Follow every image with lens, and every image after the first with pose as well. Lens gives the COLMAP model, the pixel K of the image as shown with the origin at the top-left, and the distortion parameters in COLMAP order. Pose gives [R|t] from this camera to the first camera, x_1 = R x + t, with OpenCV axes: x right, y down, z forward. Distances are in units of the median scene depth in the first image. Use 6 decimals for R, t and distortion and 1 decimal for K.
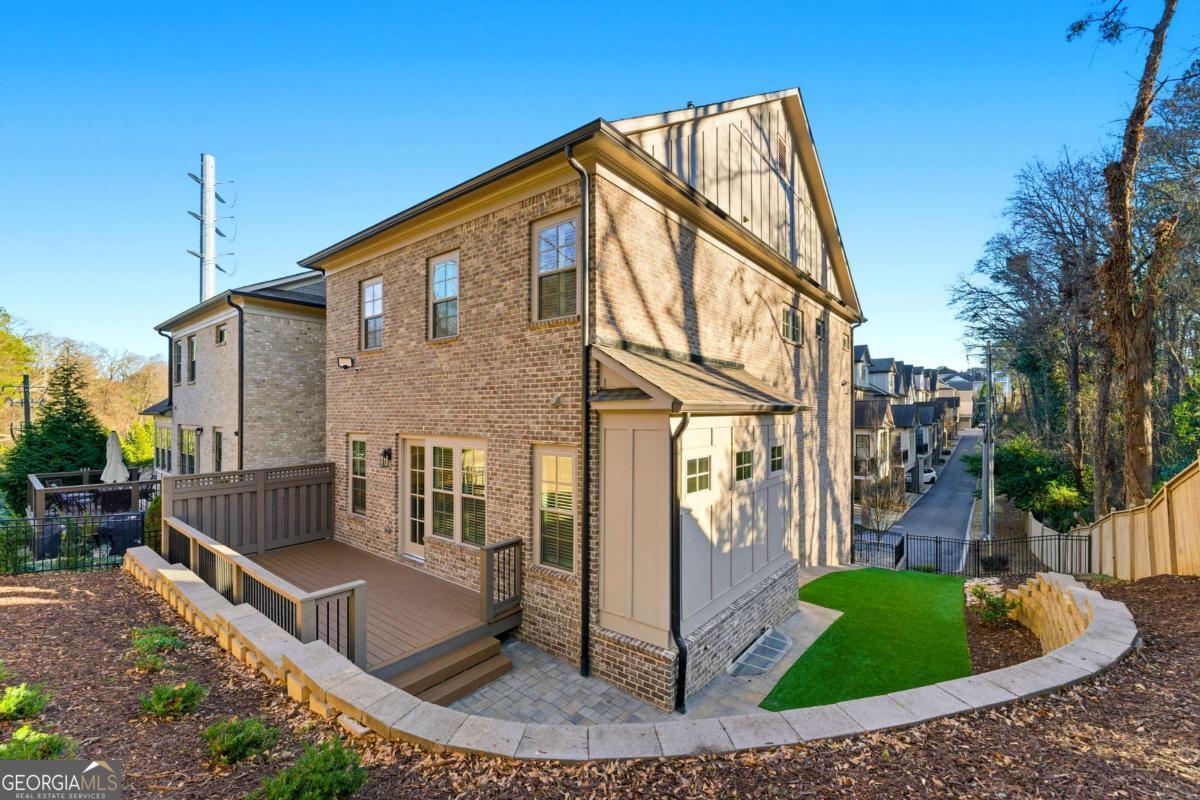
lens RADIAL K [[485.9, 0, 598.9], [0, 485.9, 407.8], [0, 0, 1]] dist [-0.007582, 0.000896]
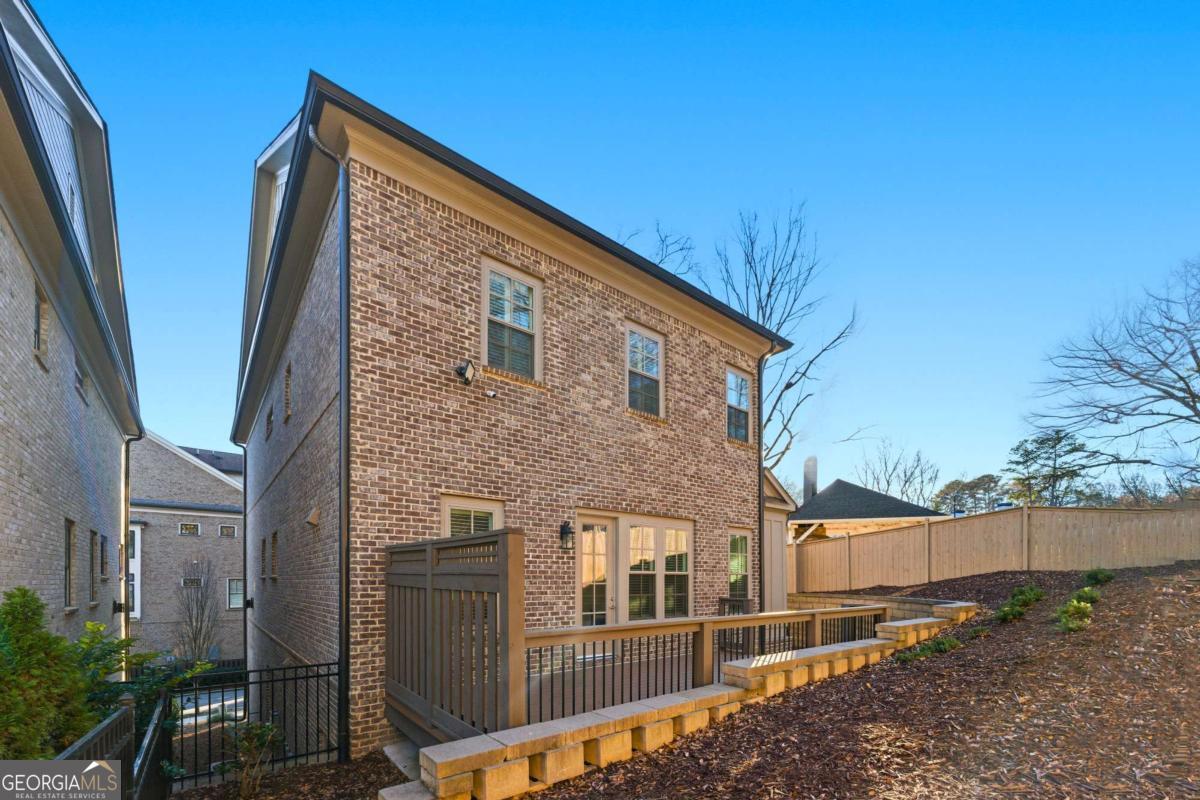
lens RADIAL K [[485.9, 0, 598.3], [0, 485.9, 394.8], [0, 0, 1]] dist [-0.007582, 0.000896]
pose [[0.201323, 0.198769, 0.959145, -1.402639], [-0.168548, 0.971619, -0.165976, 0.001360], [-0.964915, -0.128247, 0.229111, 0.938106]]
